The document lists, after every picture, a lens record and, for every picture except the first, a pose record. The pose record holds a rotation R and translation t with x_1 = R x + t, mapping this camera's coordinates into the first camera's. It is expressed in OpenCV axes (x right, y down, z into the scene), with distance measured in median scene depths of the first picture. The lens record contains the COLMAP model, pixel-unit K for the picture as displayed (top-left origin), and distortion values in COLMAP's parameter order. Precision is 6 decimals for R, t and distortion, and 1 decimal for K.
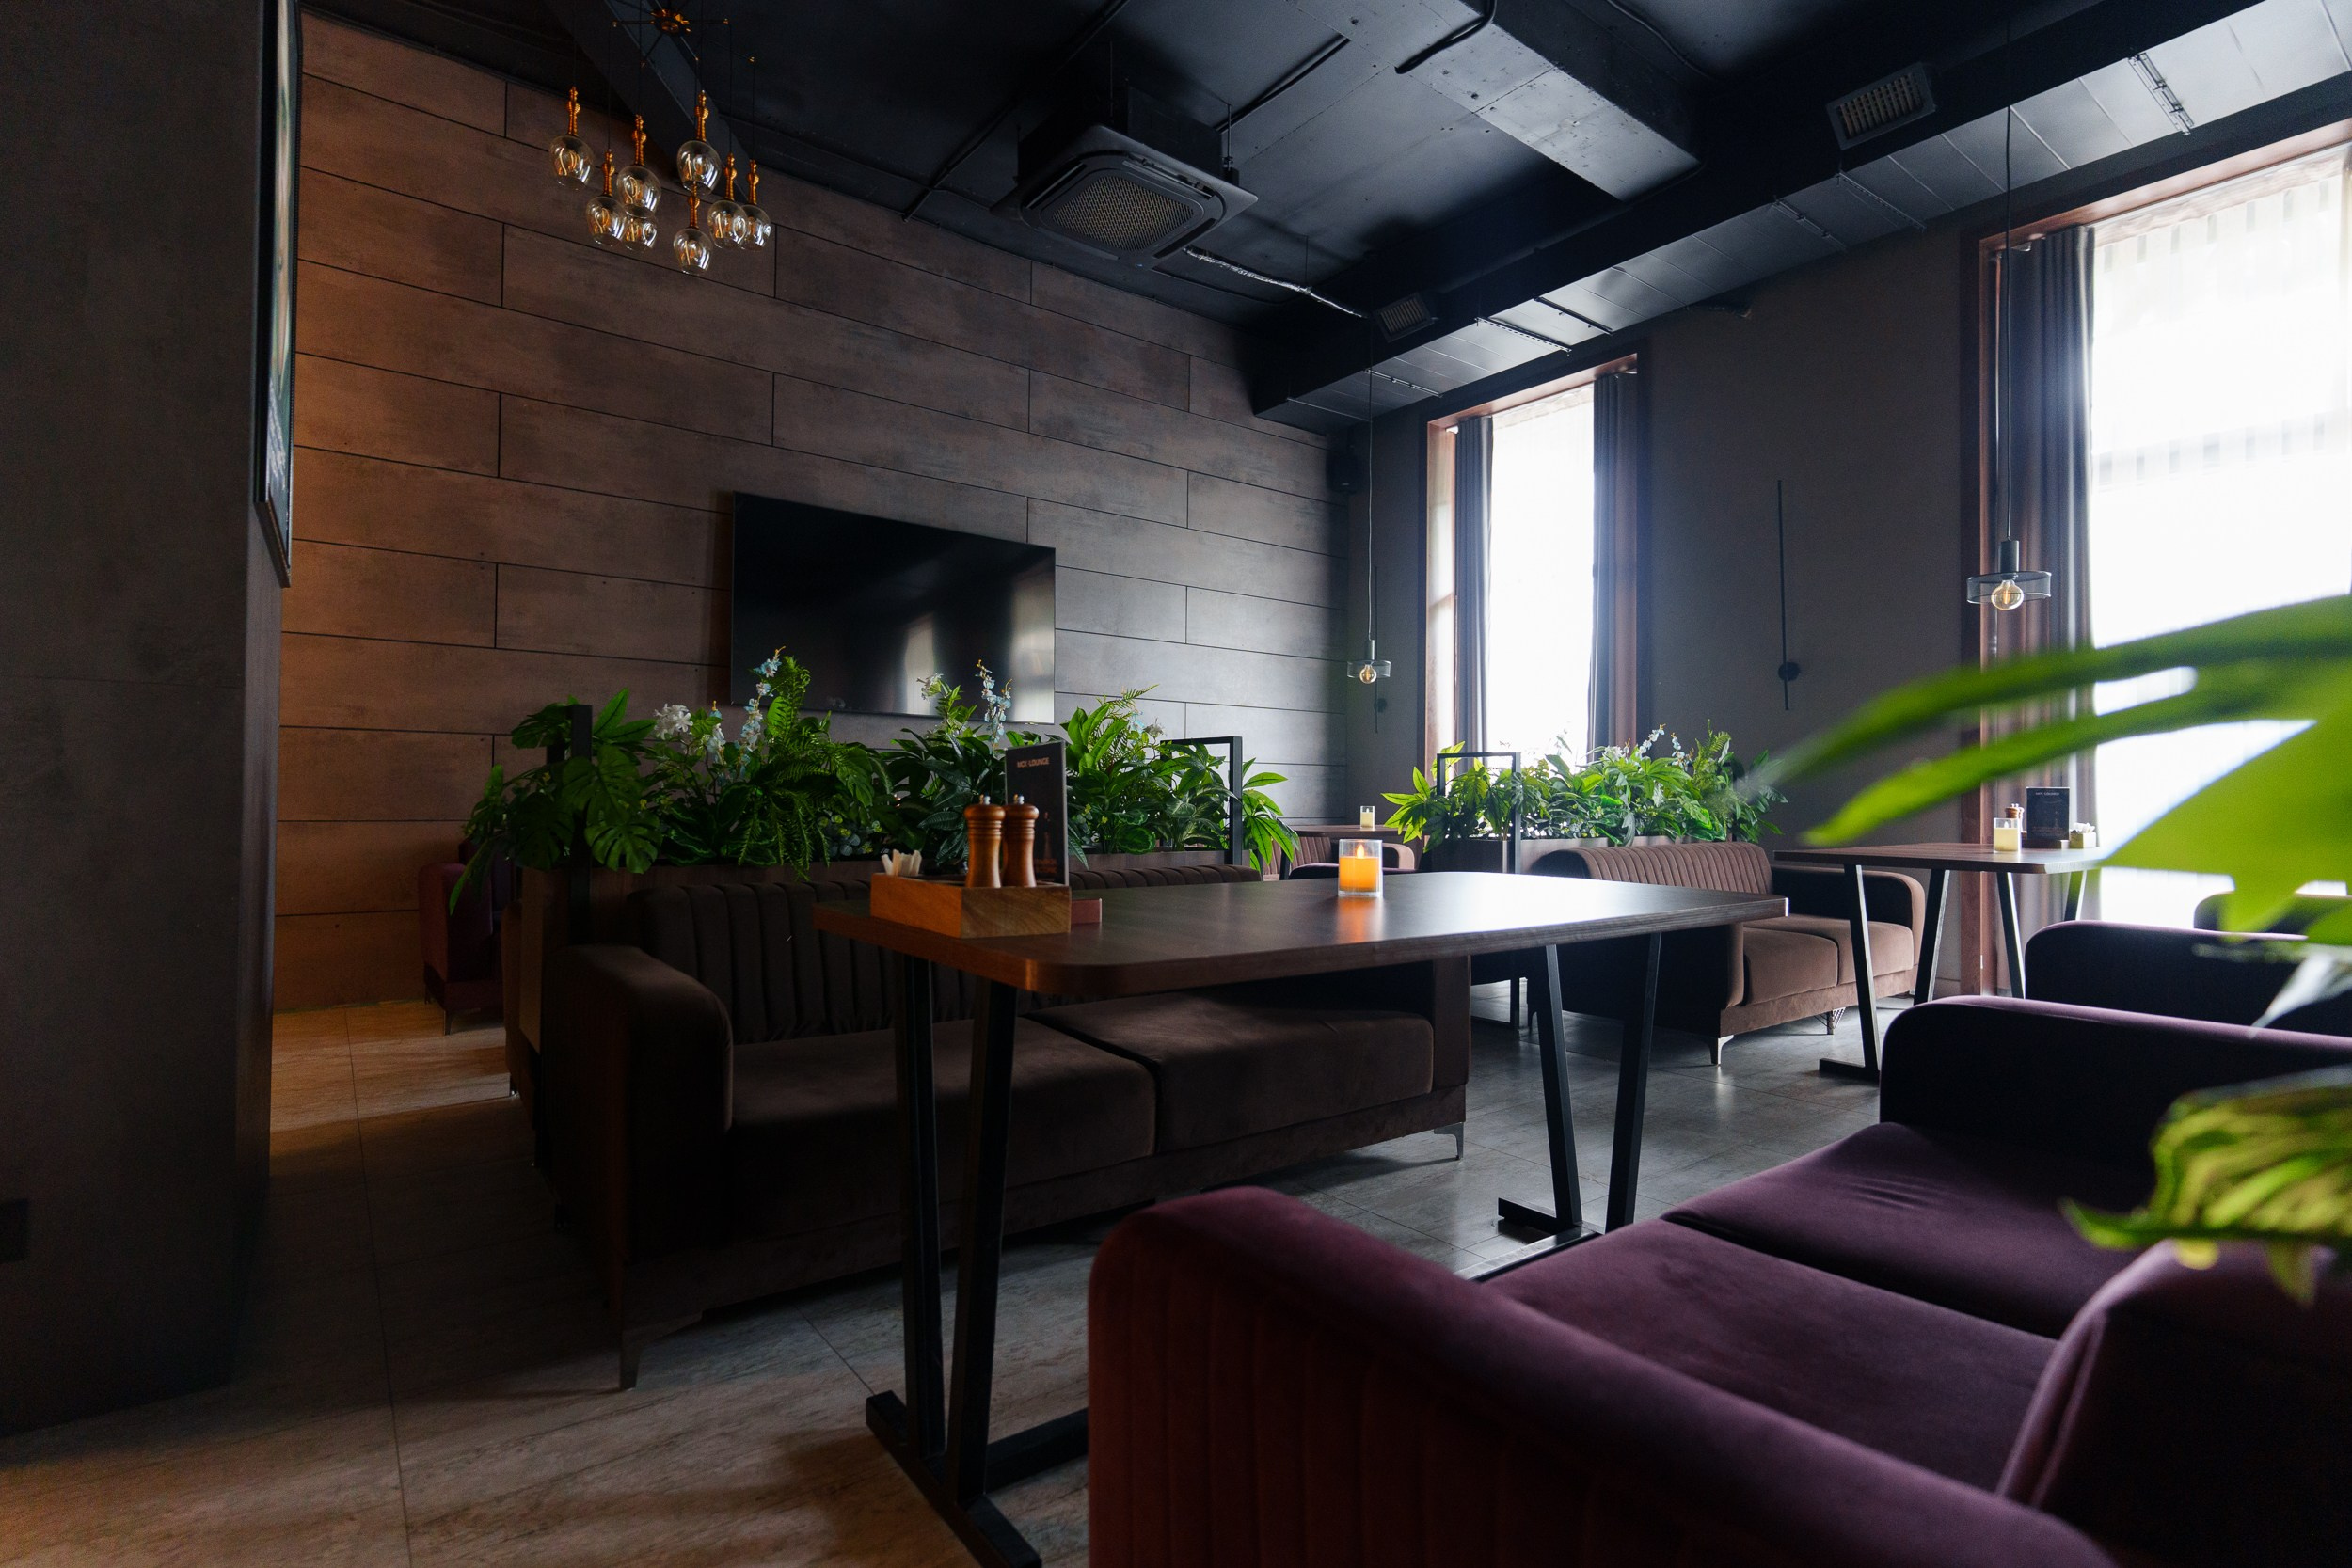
lens RADIAL K [[1118.8, 0, 1176.0], [0, 1118.8, 784.0], [0, 0, 1]] dist [0.001322, 0.000036]
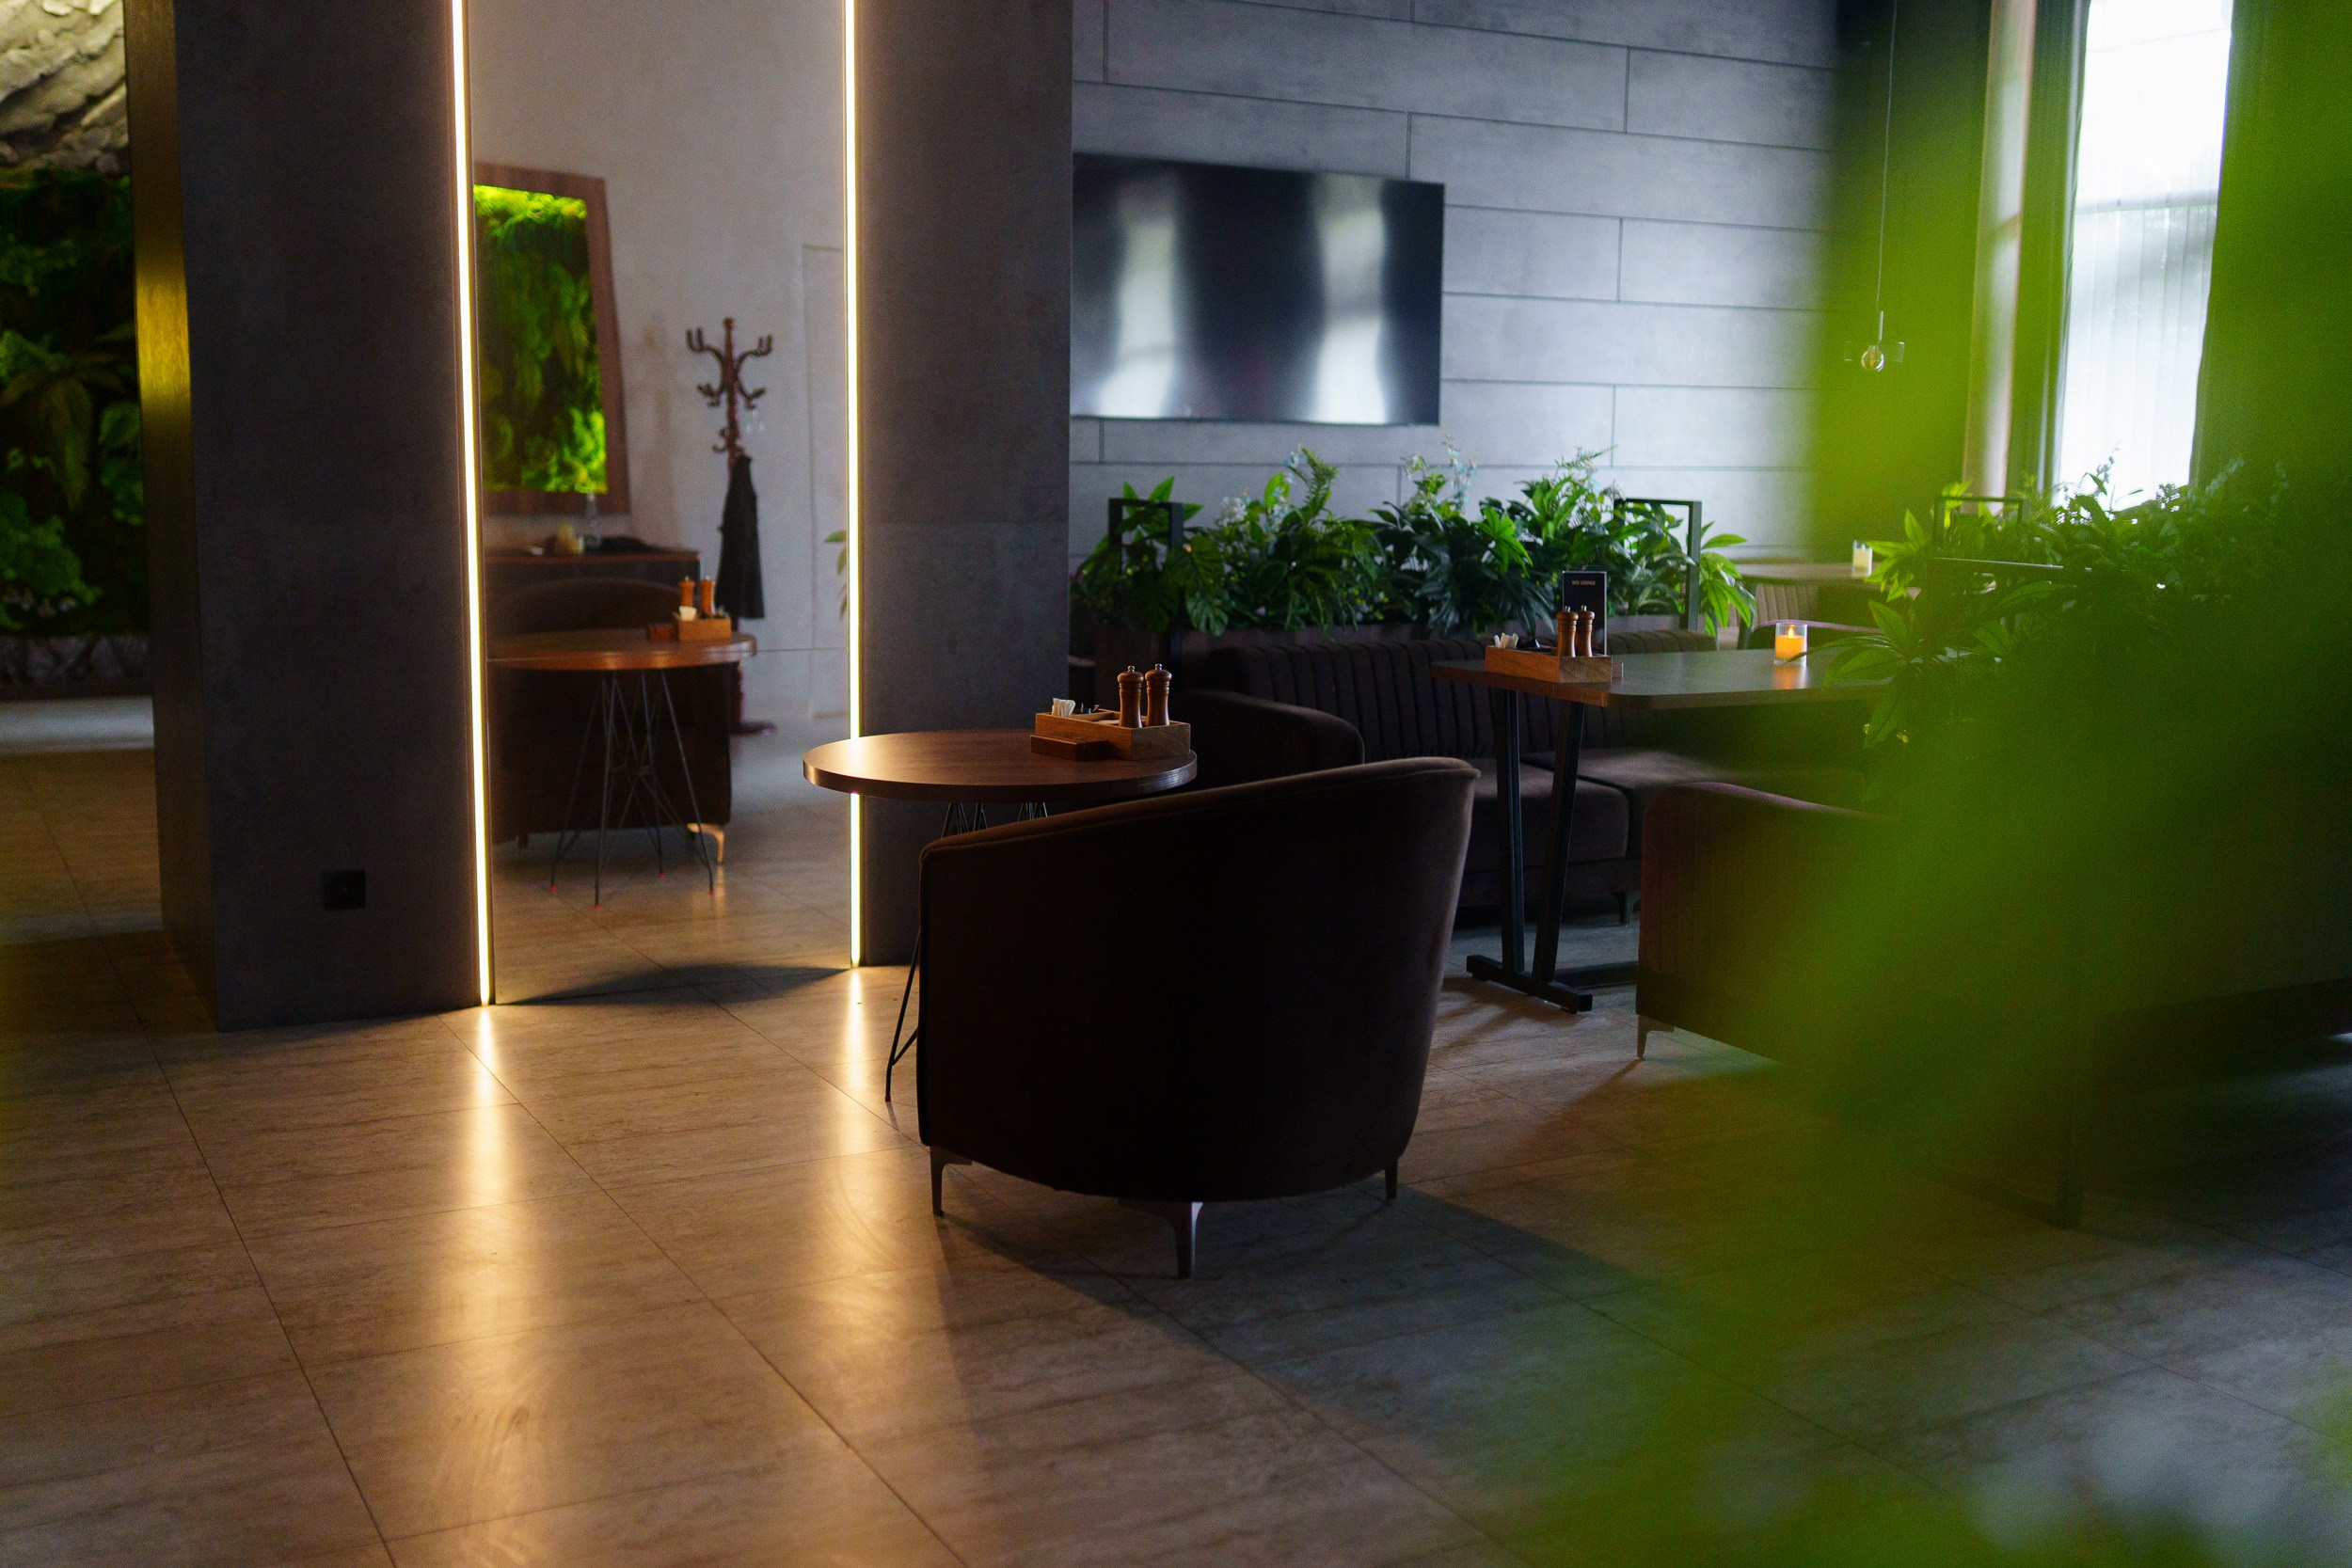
lens RADIAL K [[2394.2, 0, 1176.0], [0, 2394.2, 784.0], [0, 0, 1]] dist [-0.005726, 0.008037]
pose [[0.989734, 0.025597, -0.140613, -0.097094], [-0.003347, 0.987714, 0.156239, -0.123665], [0.142885, -0.154165, 0.977659, -1.173504]]
